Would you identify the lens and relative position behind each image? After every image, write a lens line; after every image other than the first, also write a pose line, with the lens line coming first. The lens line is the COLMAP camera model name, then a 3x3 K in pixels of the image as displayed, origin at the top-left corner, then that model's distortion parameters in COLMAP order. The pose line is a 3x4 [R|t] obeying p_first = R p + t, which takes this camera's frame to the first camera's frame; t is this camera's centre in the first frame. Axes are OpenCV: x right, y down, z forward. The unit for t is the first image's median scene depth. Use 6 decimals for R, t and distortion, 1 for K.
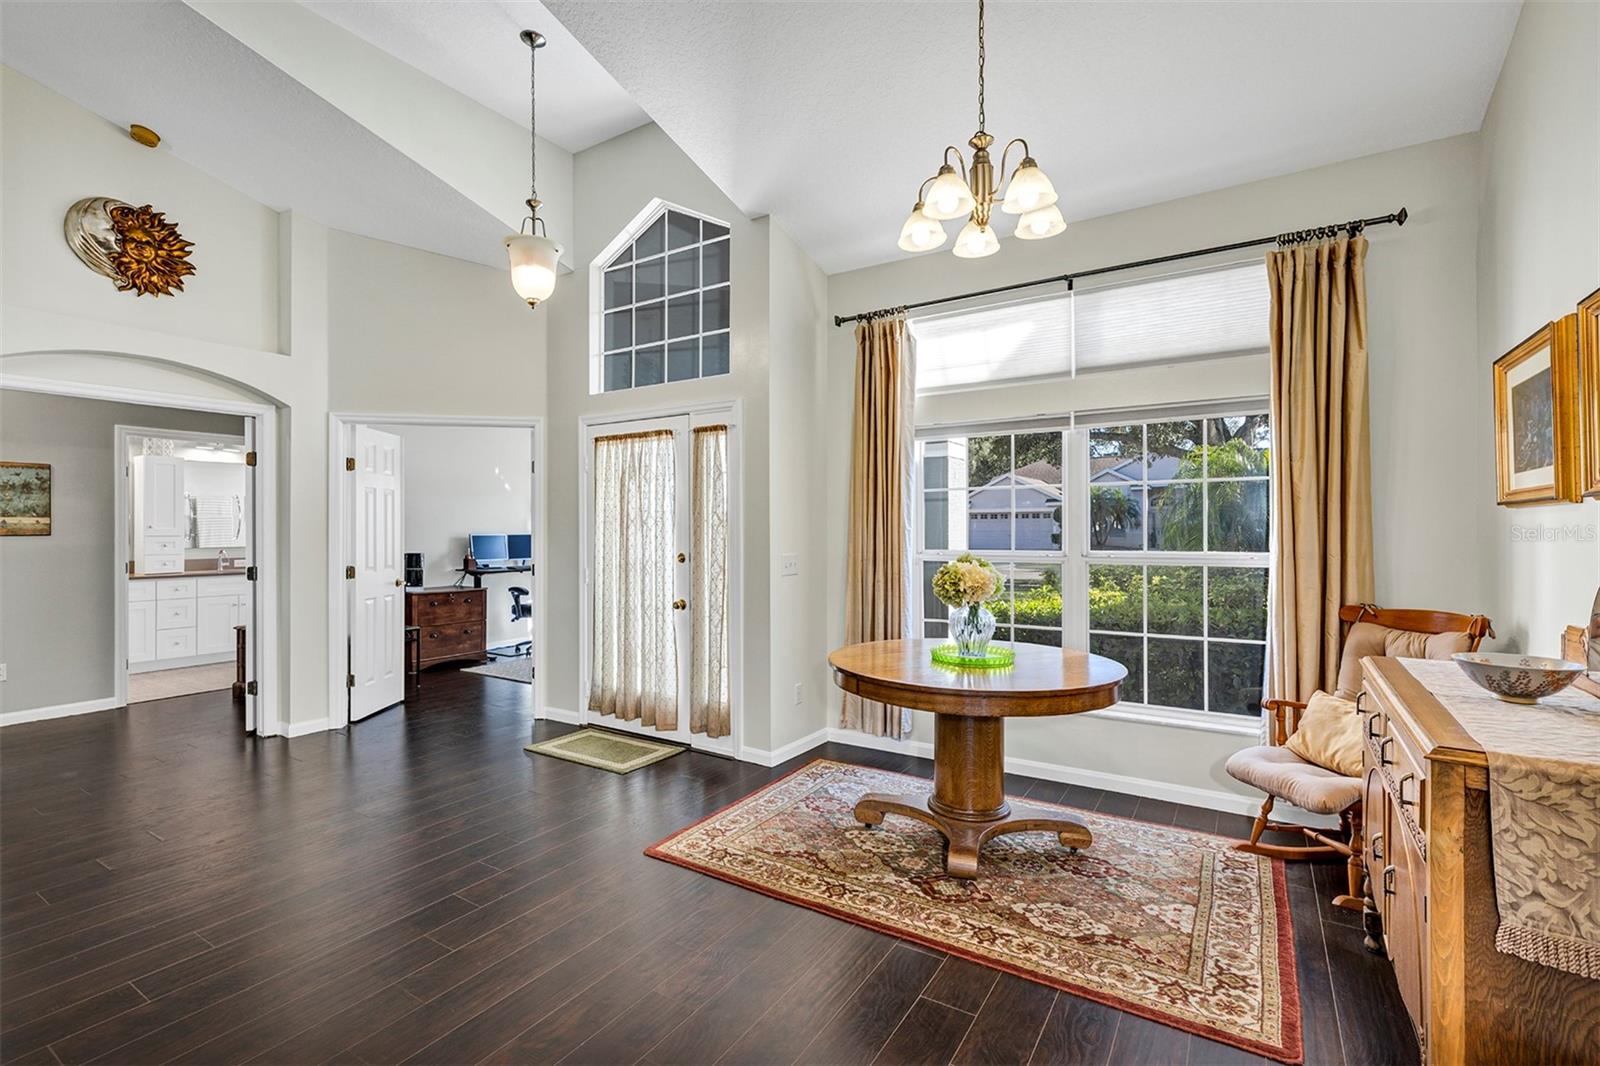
lens RADIAL K [[728.3, 0, 778.1], [0, 728.3, 526.2], [0, 0, 1]] dist [0.009850, 0.000439]
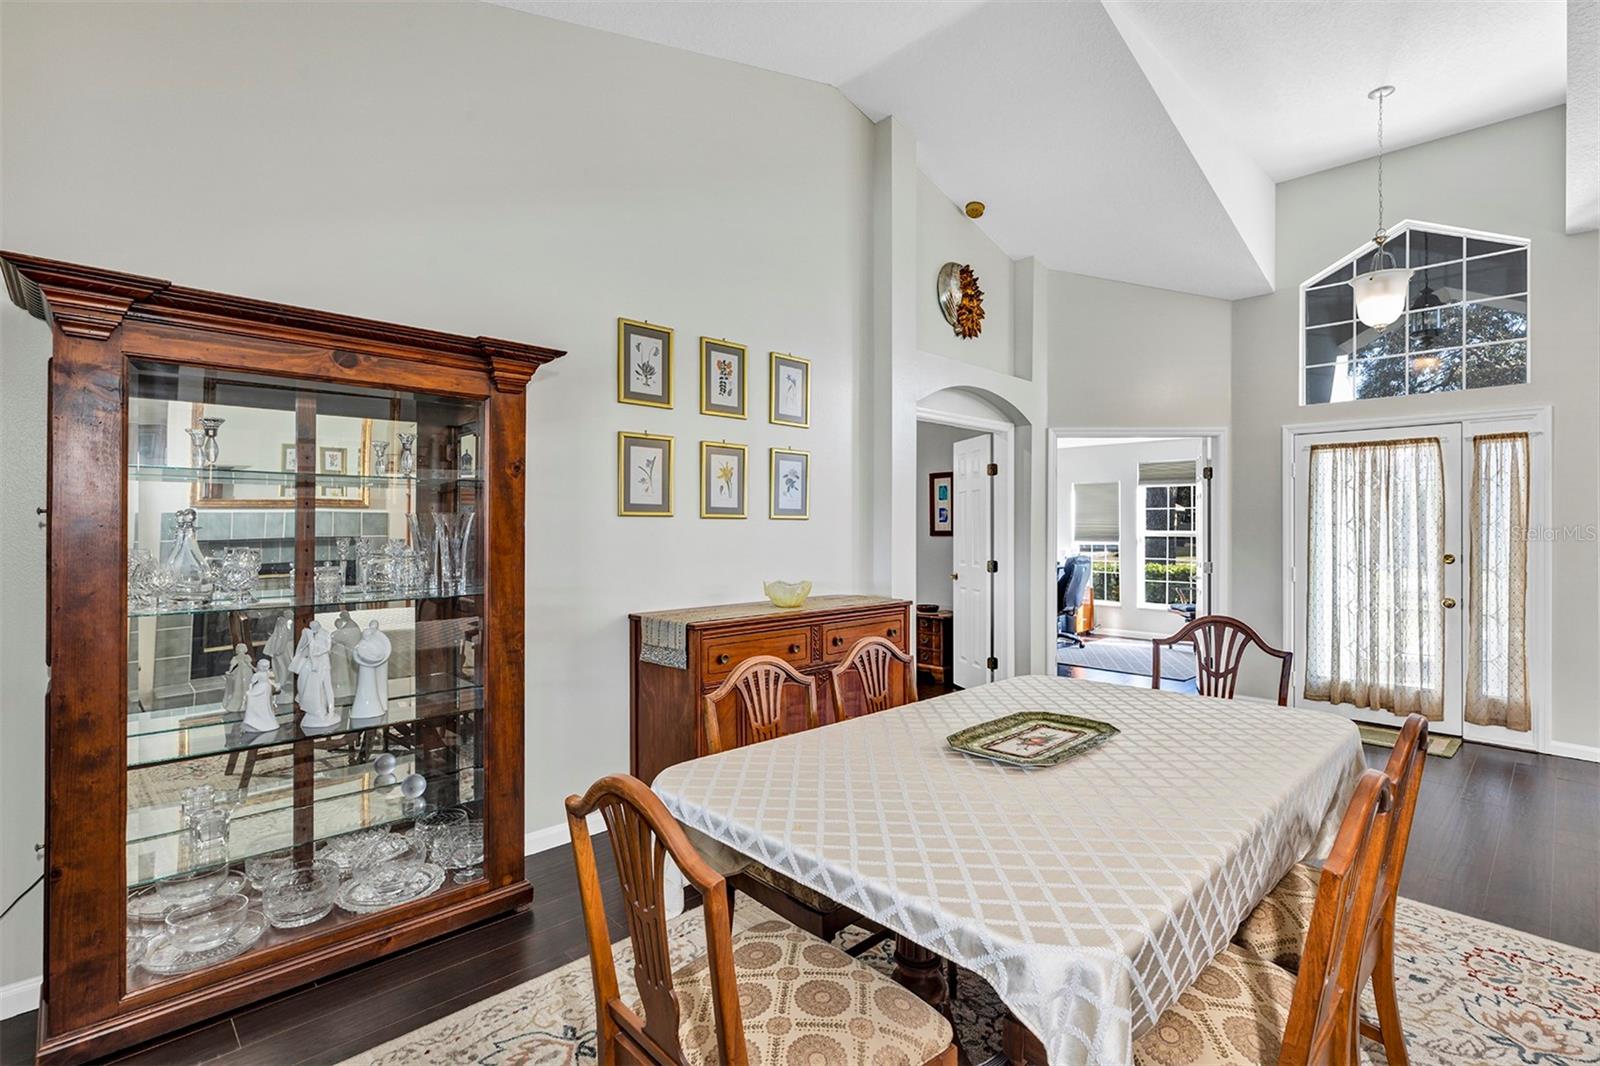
lens RADIAL K [[743.7, 0, 788.0], [0, 743.7, 530.5], [0, 0, 1]] dist [-0.006518, 0.001535]
pose [[0.974793, 0.004716, -0.223059, -0.946038], [-0.003471, 0.999976, 0.005970, -0.000691], [0.223082, -0.005045, 0.974787, -0.298394]]
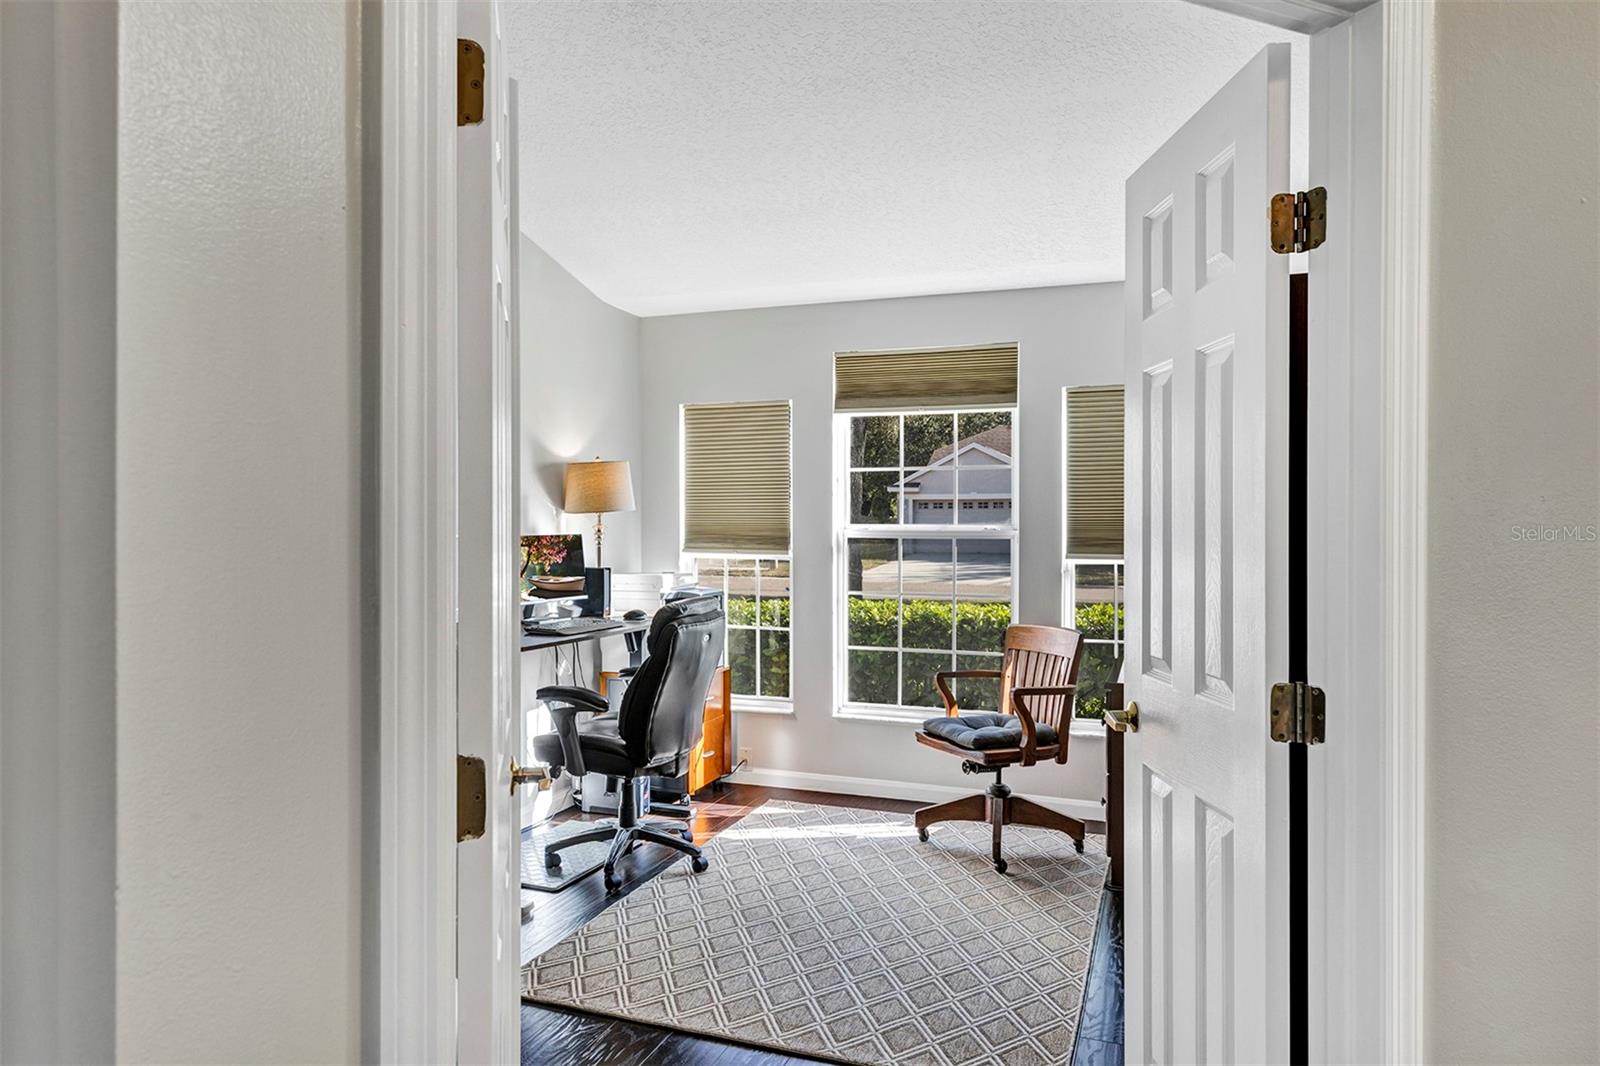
lens RADIAL K [[1115.4, 0, 793.5], [0, 1115.4, 532.3], [0, 0, 1]] dist [-0.039050, -0.000545]
pose [[0.975578, 0.002239, 0.219640, -0.748569], [-0.005058, 0.999912, 0.012274, 0.003830], [-0.219593, -0.013085, 0.975504, 0.886450]]
